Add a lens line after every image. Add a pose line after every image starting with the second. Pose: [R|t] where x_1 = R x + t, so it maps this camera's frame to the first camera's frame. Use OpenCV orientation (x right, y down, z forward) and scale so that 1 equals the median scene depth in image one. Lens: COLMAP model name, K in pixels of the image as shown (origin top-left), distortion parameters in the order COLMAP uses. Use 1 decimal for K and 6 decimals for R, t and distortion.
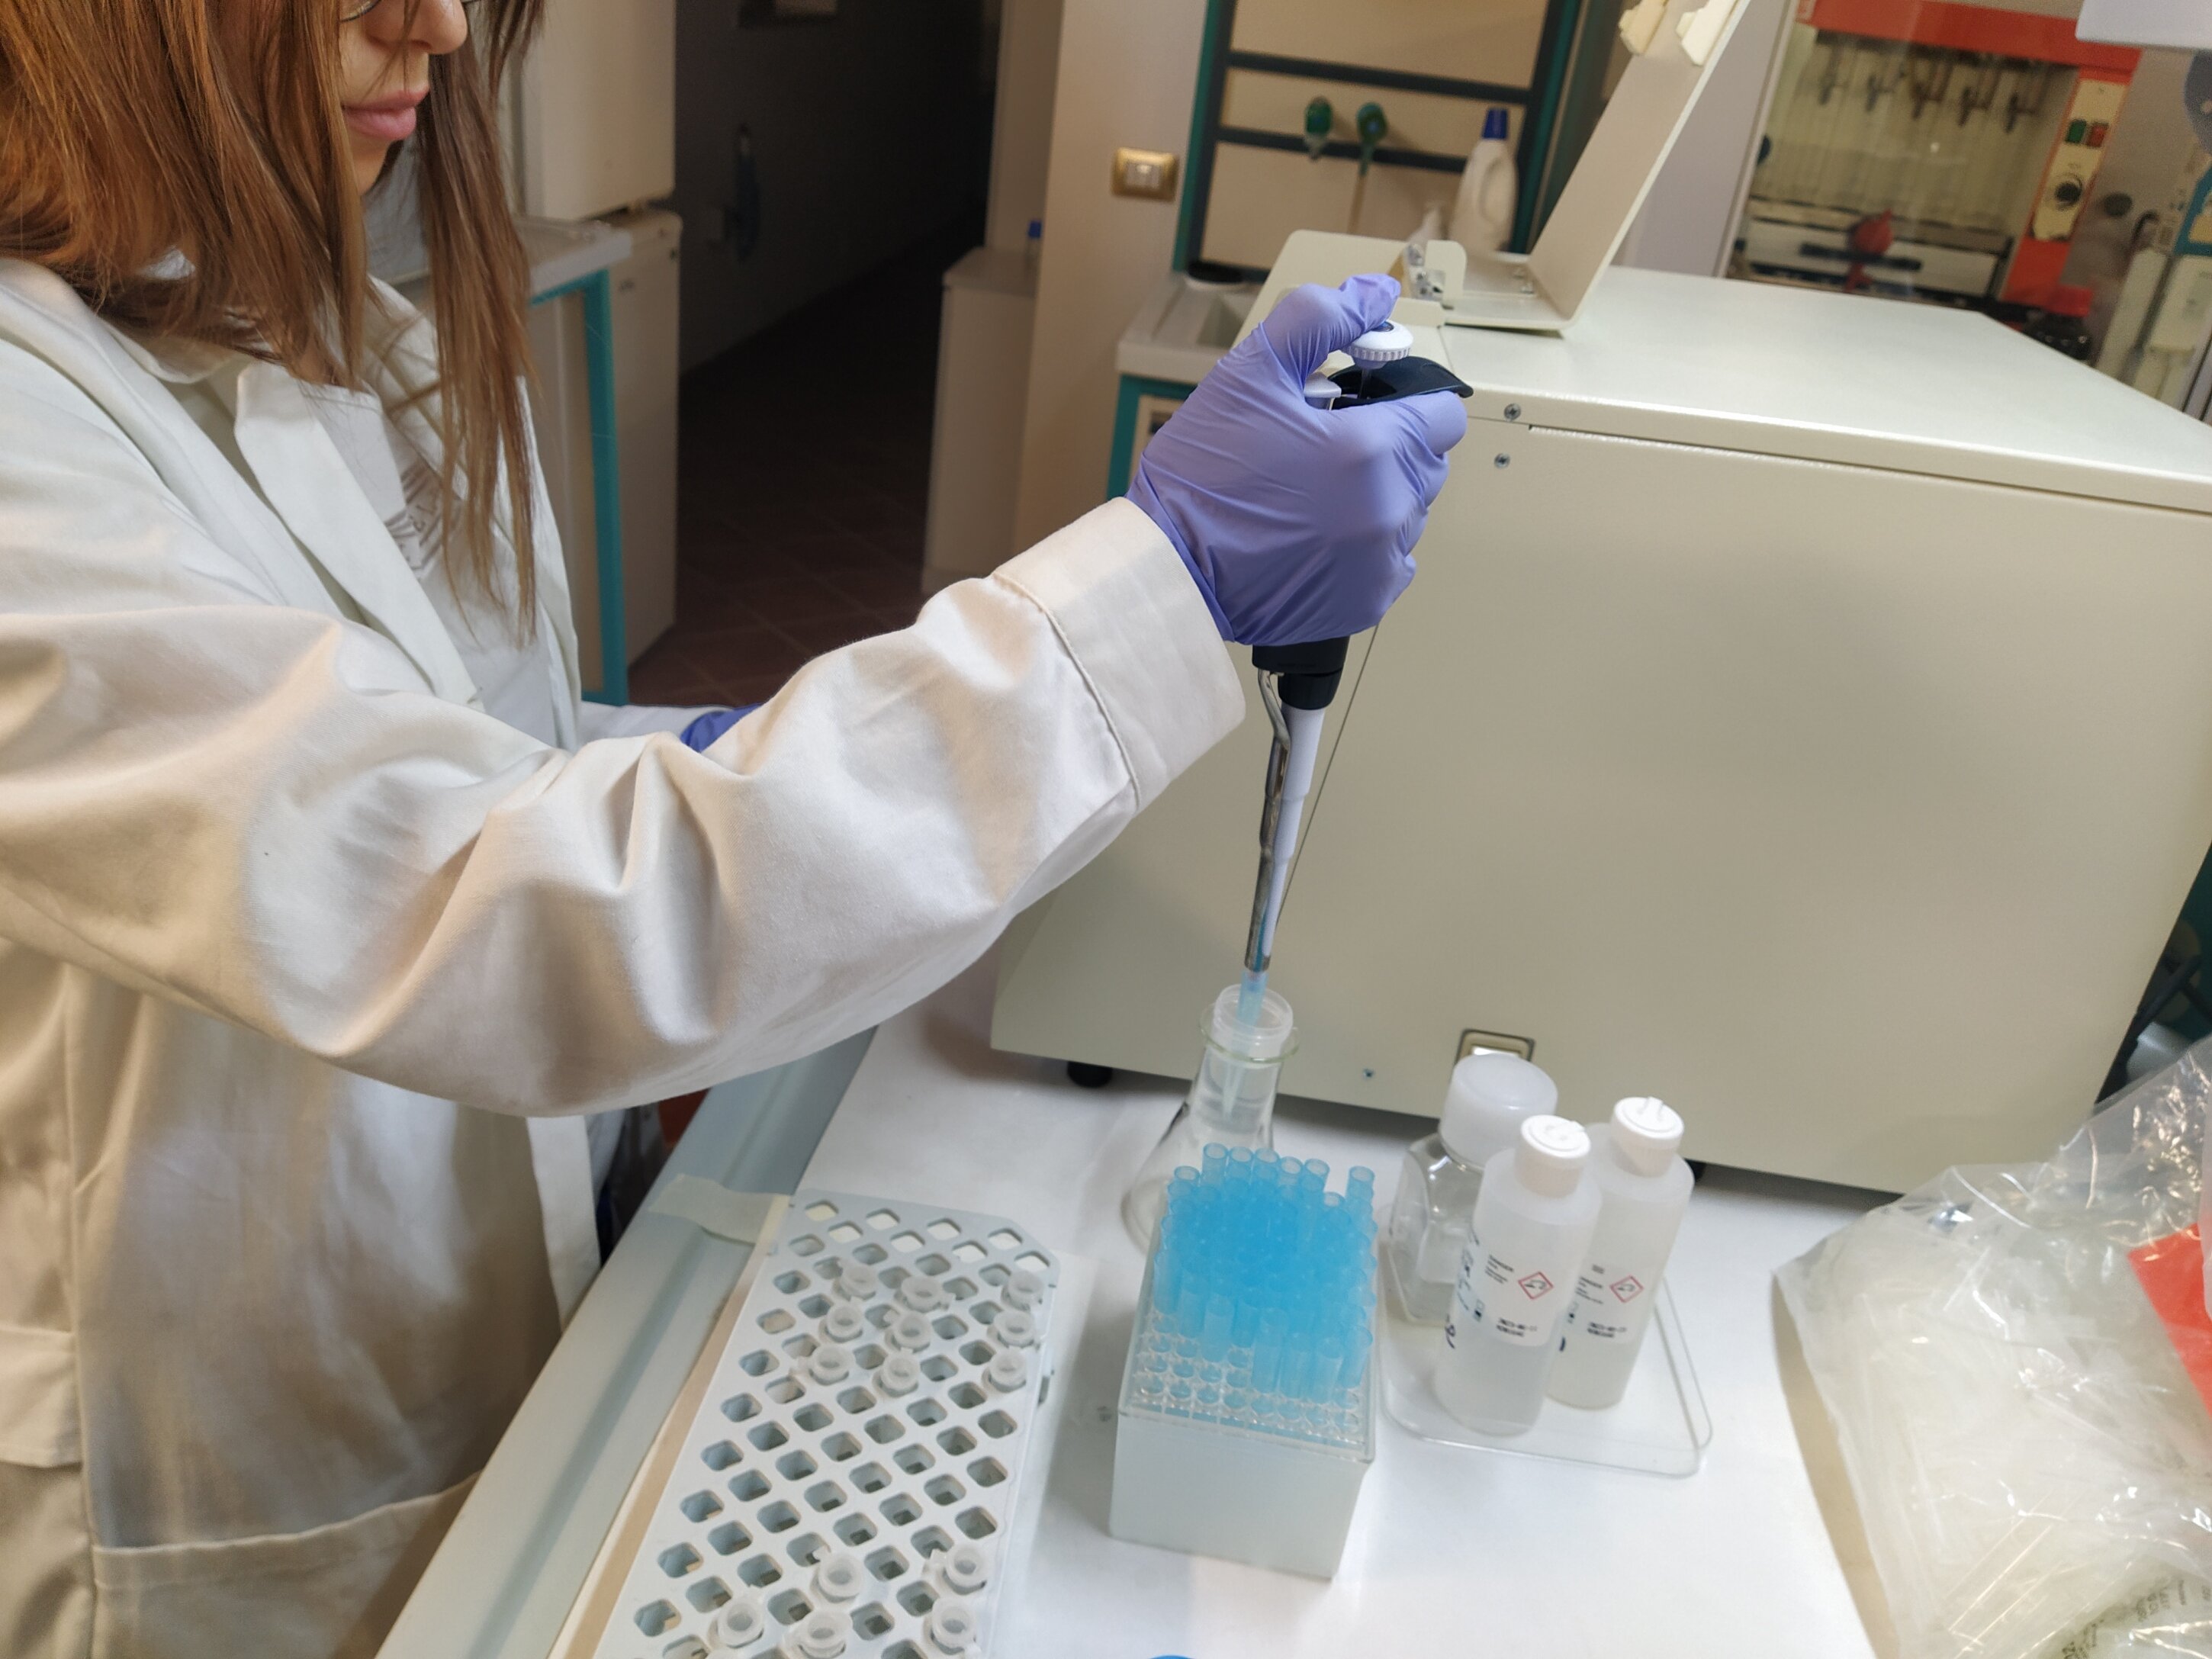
lens RADIAL K [[1652.0, 0, 1053.2], [0, 1652.0, 776.5], [0, 0, 1]] dist [0.050011, -0.071193]
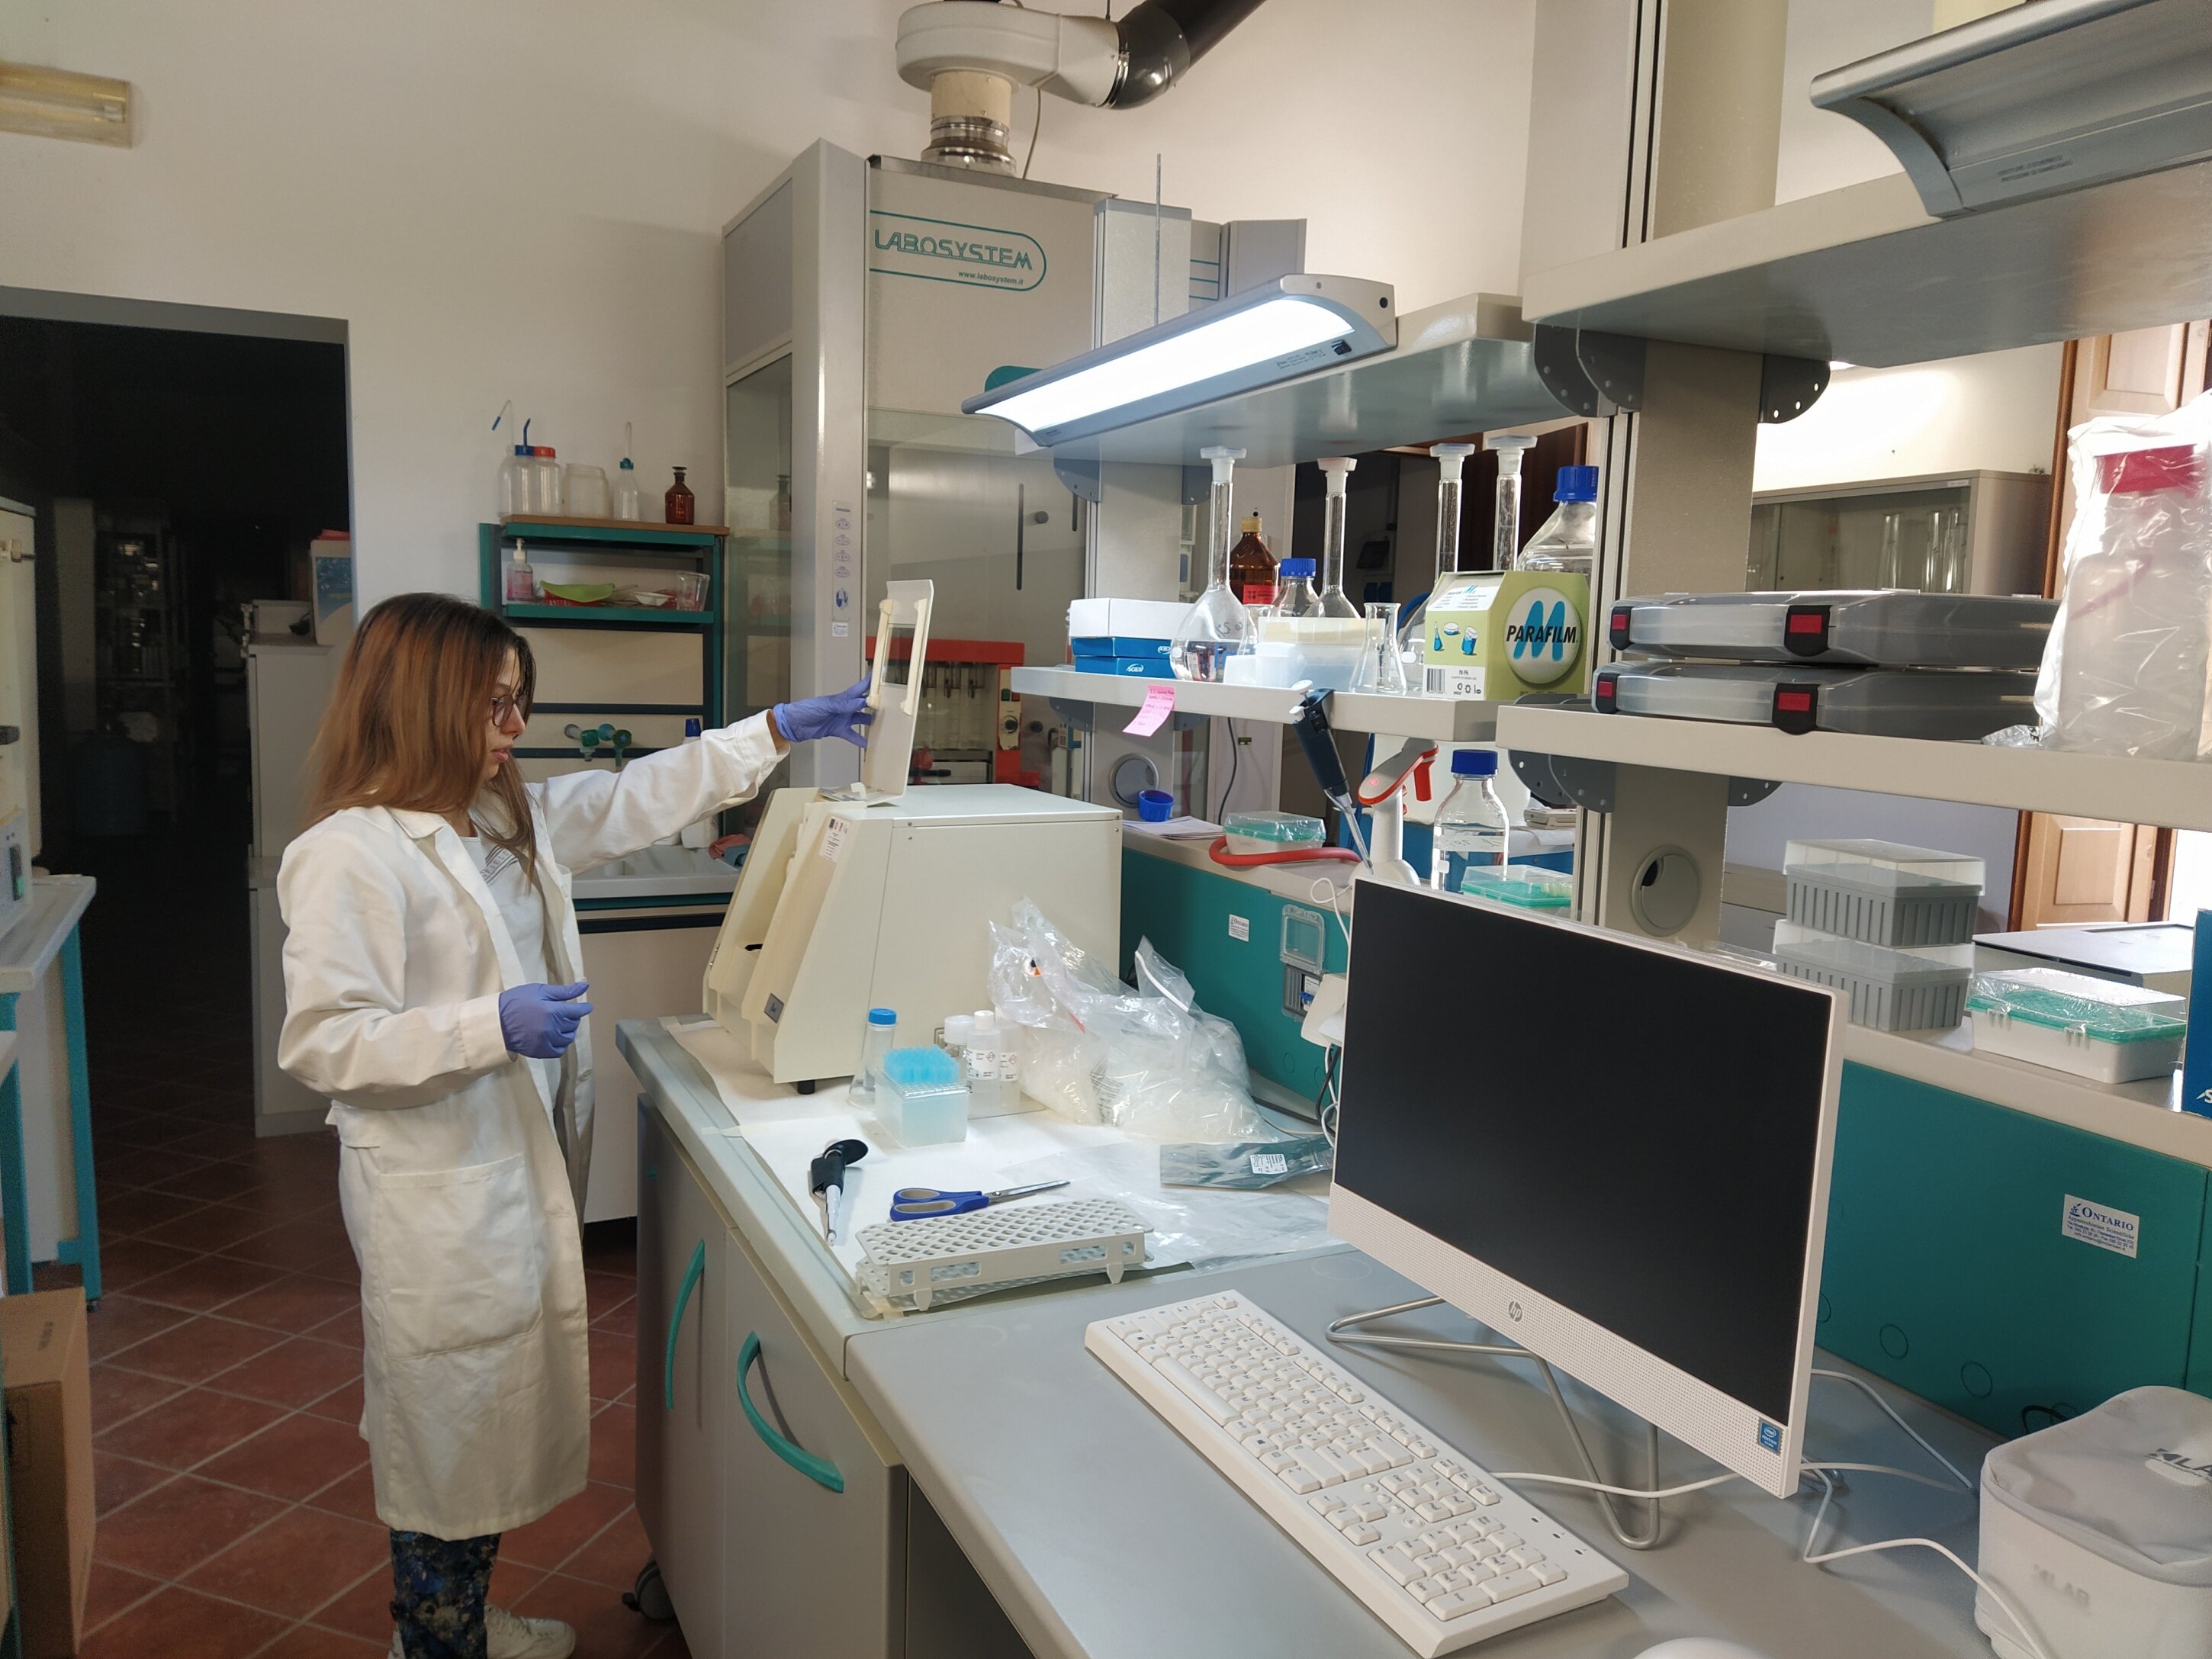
lens RADIAL K [[1573.3, 0, 1106.0], [0, 1573.3, 829.5], [0, 0, 1]] dist [0.064607, -0.121951]
pose [[0.817035, -0.151136, 0.556427, -0.294360], [0.315418, 0.924992, -0.211901, 0.160364], [-0.482665, 0.348637, 0.803422, -0.415082]]
